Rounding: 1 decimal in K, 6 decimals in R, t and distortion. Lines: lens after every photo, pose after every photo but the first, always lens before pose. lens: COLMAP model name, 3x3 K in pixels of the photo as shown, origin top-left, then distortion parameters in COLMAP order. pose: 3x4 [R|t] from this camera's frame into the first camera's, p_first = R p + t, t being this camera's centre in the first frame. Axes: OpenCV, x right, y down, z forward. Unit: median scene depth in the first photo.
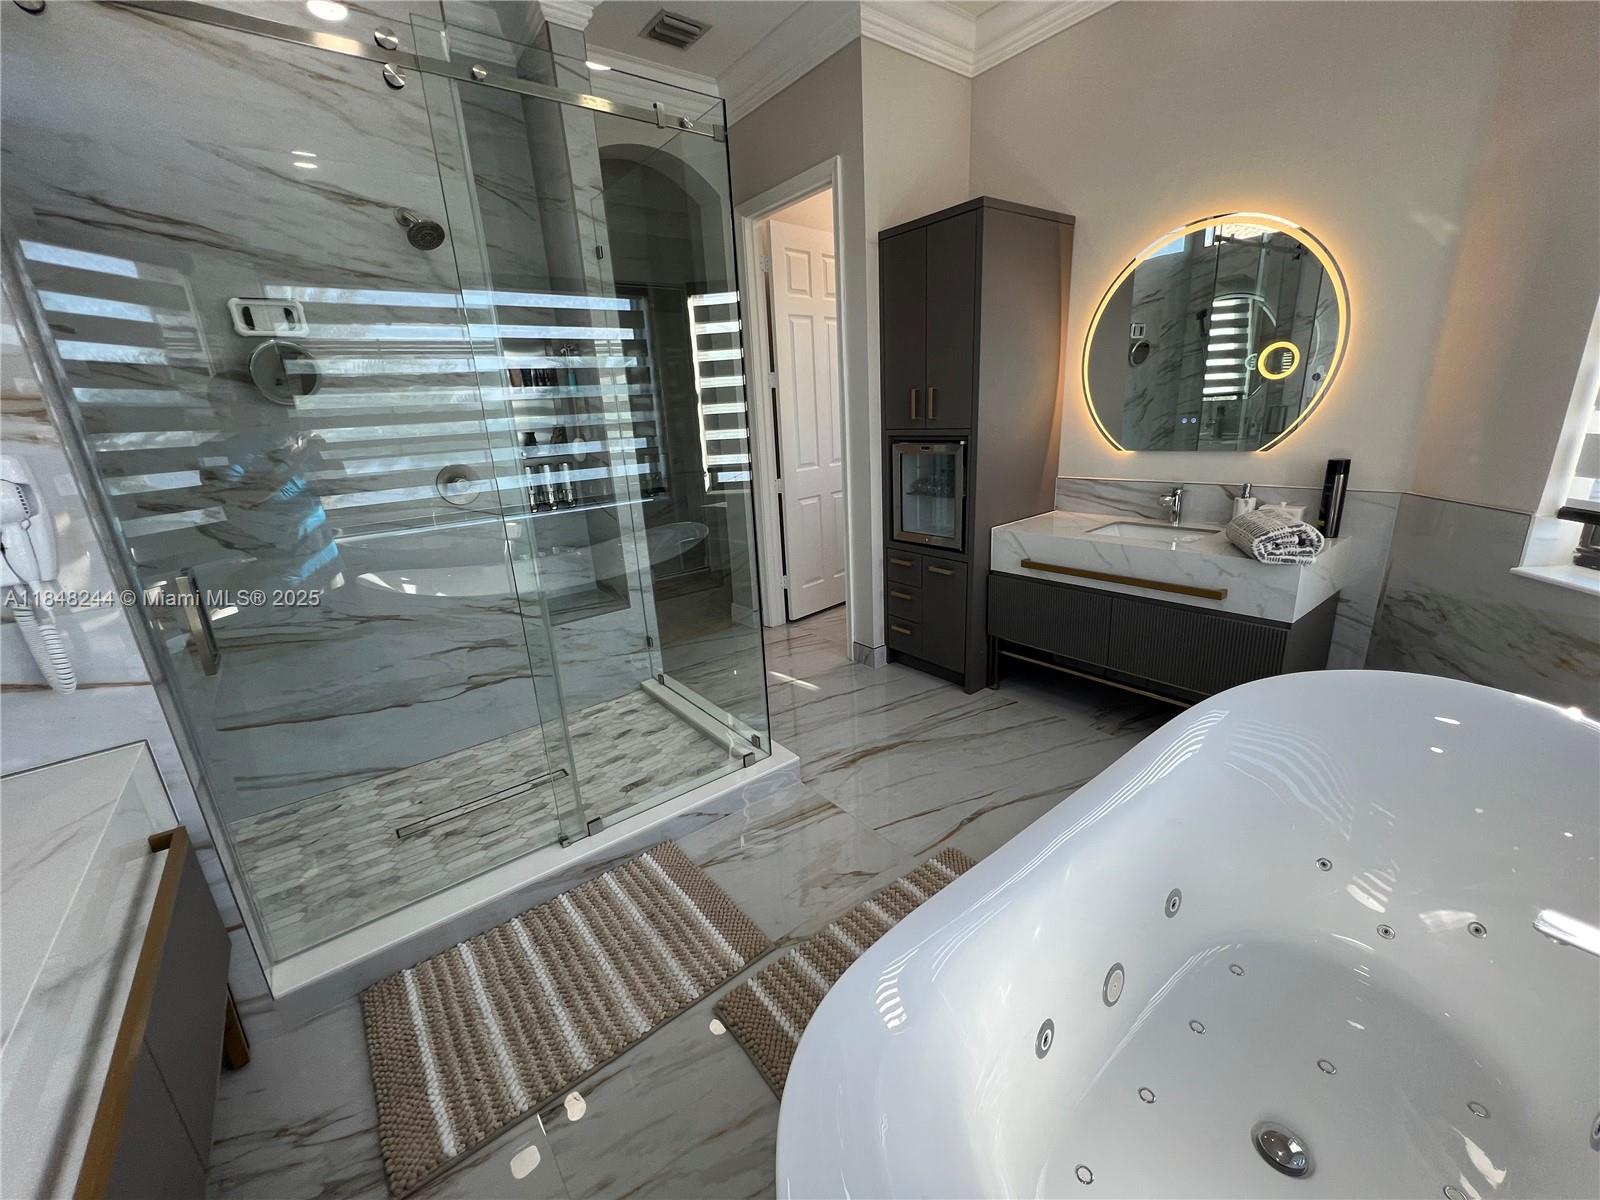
lens RADIAL K [[642.8, 0, 797.0], [0, 642.8, 601.9], [0, 0, 1]] dist [-0.000527, 0.000476]
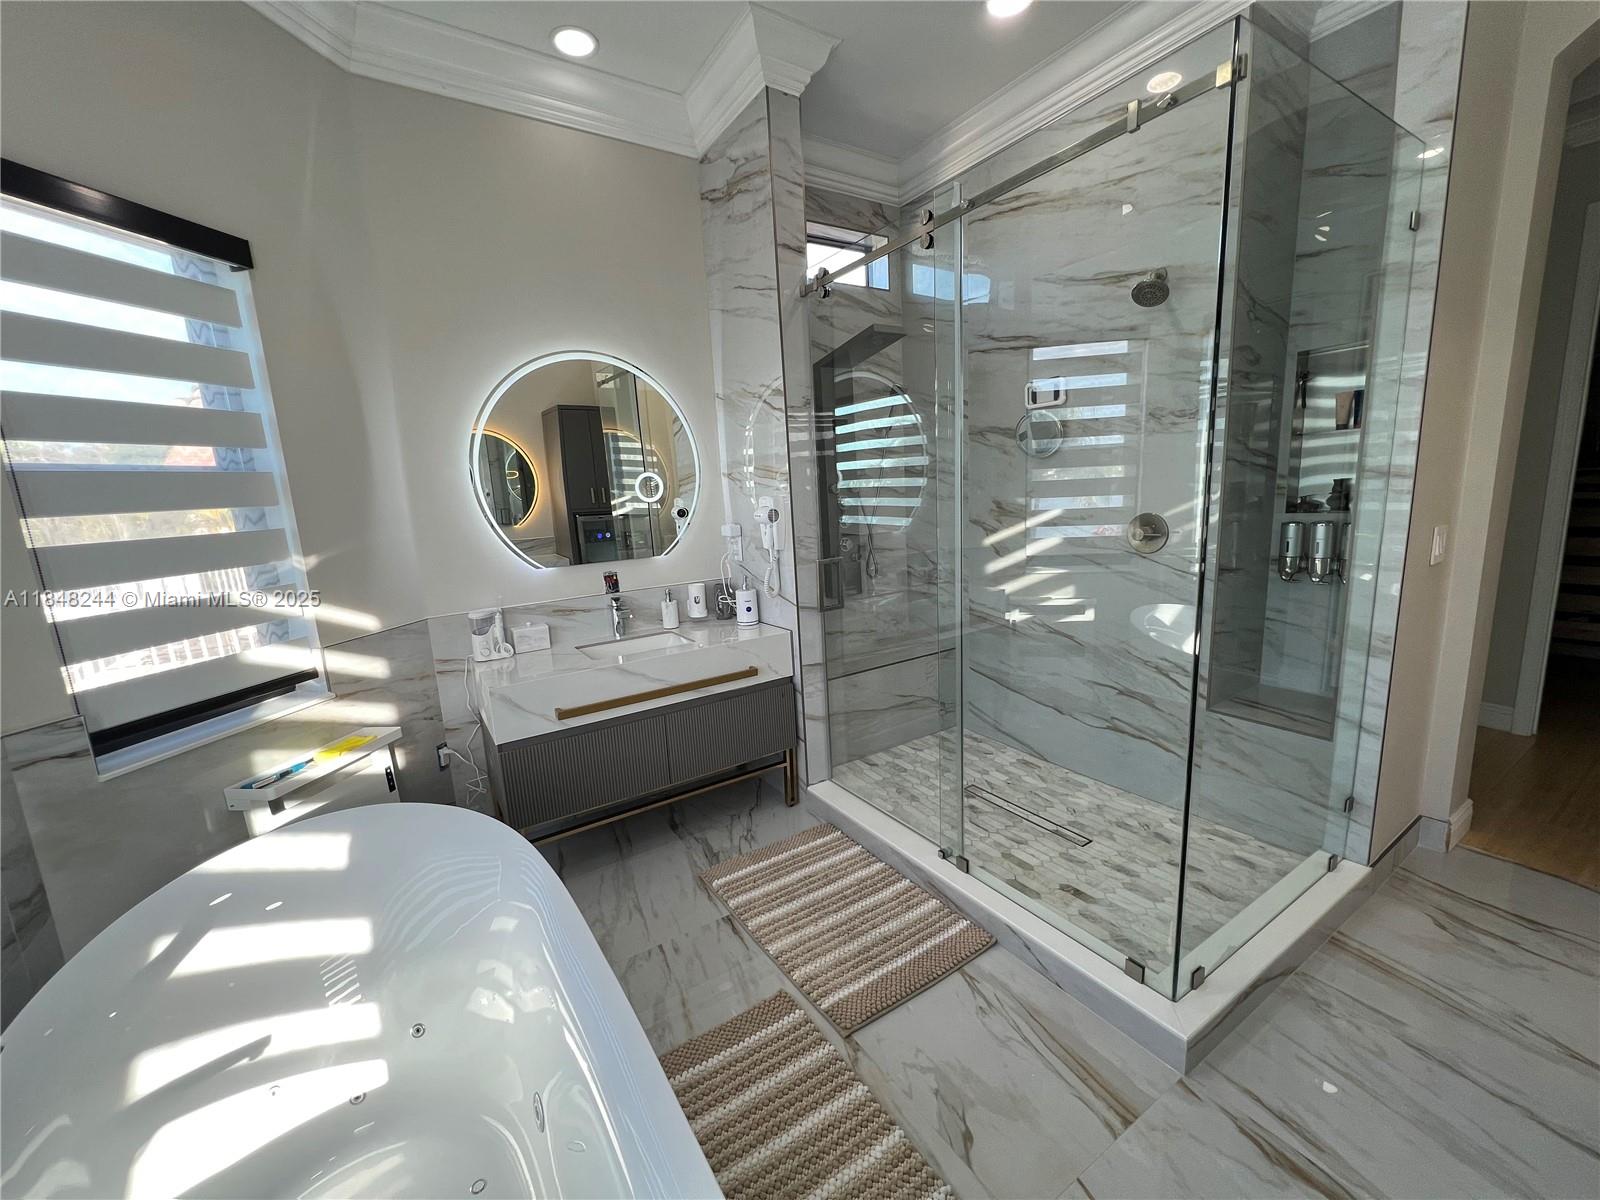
lens RADIAL K [[642.8, 0, 797.0], [0, 642.8, 601.9], [0, 0, 1]] dist [-0.000527, 0.000476]
pose [[-0.088065, 0.233985, -0.968243, 0.531918], [-0.238369, 0.938829, 0.248557, -0.210528], [0.967174, 0.252689, -0.026903, 0.558571]]
